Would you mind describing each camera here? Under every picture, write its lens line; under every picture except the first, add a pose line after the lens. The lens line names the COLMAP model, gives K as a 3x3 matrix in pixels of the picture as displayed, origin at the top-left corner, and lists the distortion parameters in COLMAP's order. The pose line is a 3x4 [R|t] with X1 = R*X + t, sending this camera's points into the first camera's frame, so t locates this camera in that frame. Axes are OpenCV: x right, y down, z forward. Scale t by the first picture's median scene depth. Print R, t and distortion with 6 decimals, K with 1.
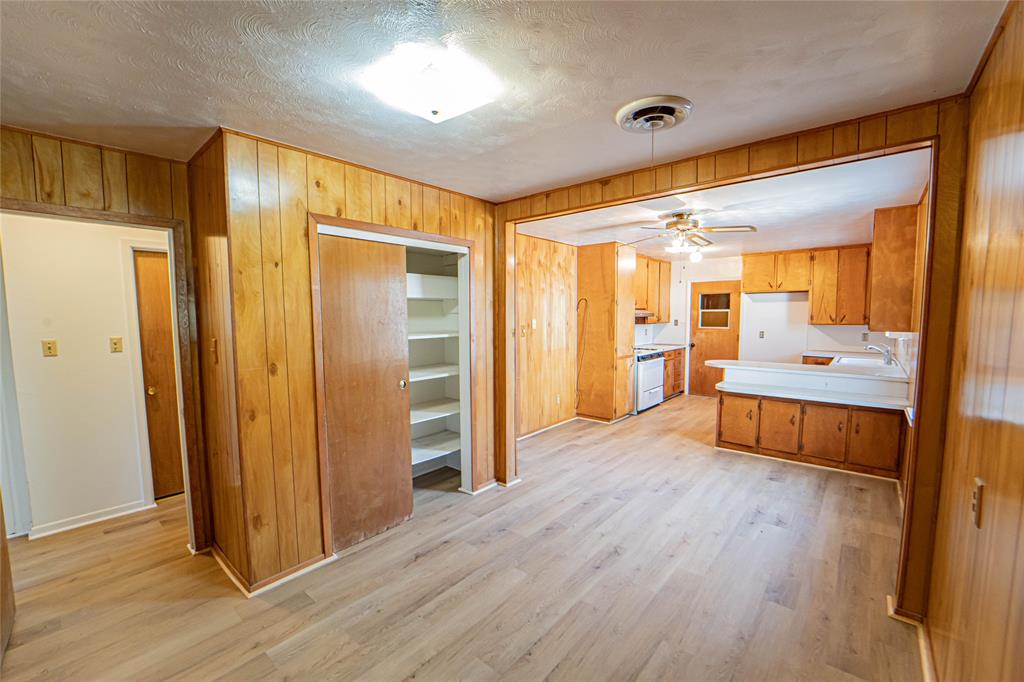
lens RADIAL K [[413.6, 0, 519.1], [0, 413.6, 345.6], [0, 0, 1]] dist [-0.022629, 0.000177]
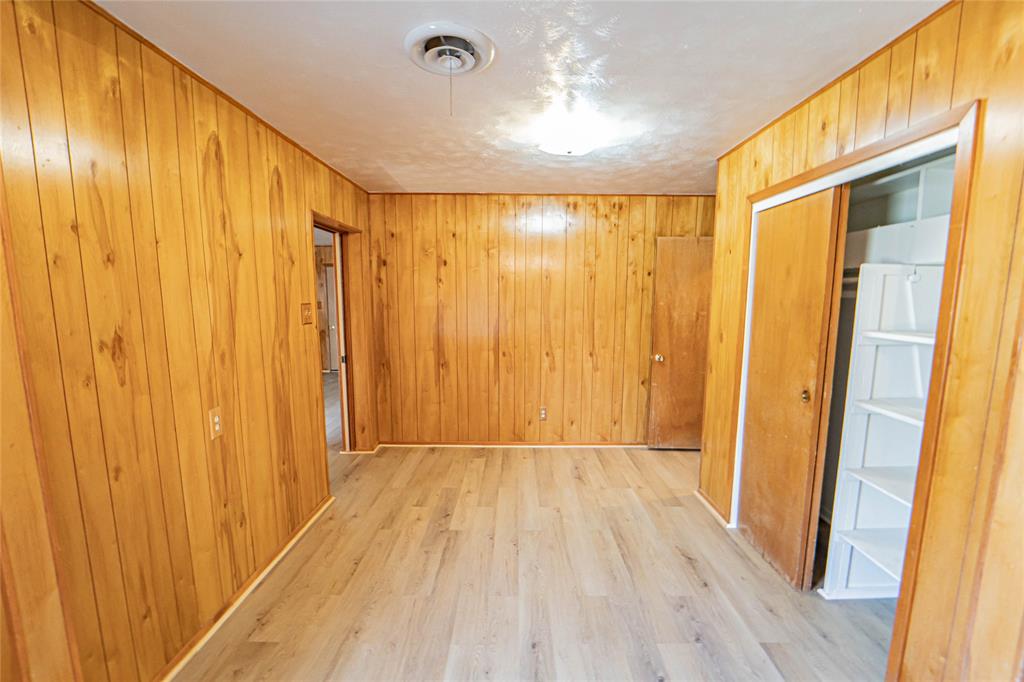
lens RADIAL K [[413.6, 0, 512.2], [0, 413.6, 346.4], [0, 0, 1]] dist [-0.022629, 0.000177]
pose [[-0.766283, 0.083689, -0.637029, 0.272721], [-0.045104, 0.982027, 0.183269, -0.046925], [0.640918, 0.169169, -0.748736, 0.610735]]
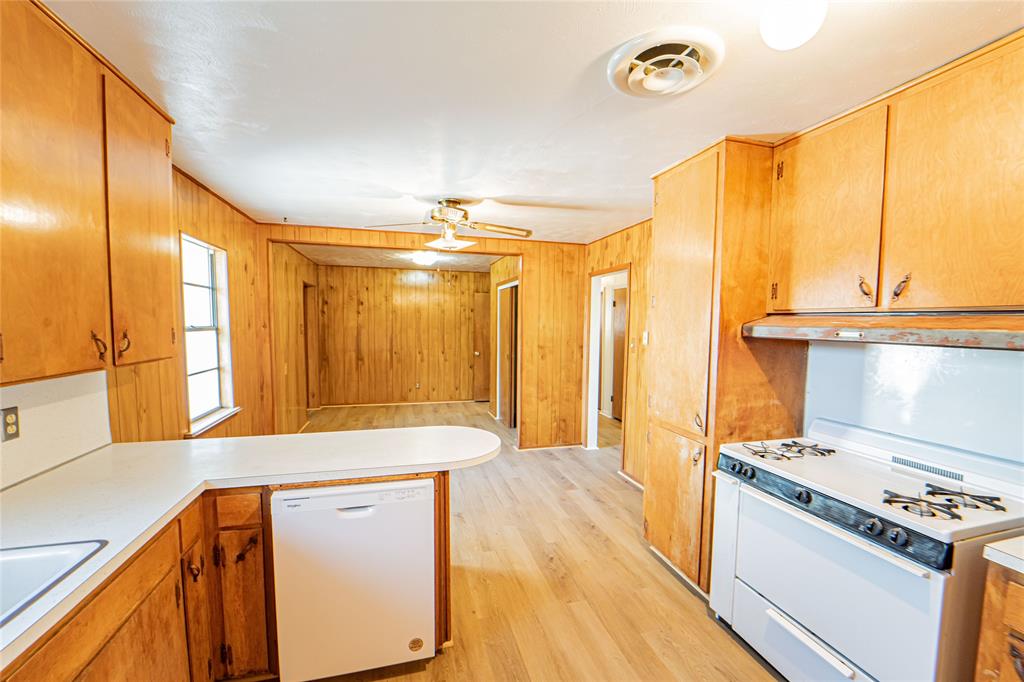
lens RADIAL K [[413.6, 0, 512.5], [0, 413.6, 349.0], [0, 0, 1]] dist [-0.022629, 0.000177]
pose [[-0.560096, 0.055145, -0.826590, 0.696020], [-0.070224, 0.991030, 0.113699, -0.089172], [0.825446, 0.121729, -0.551200, 1.087141]]
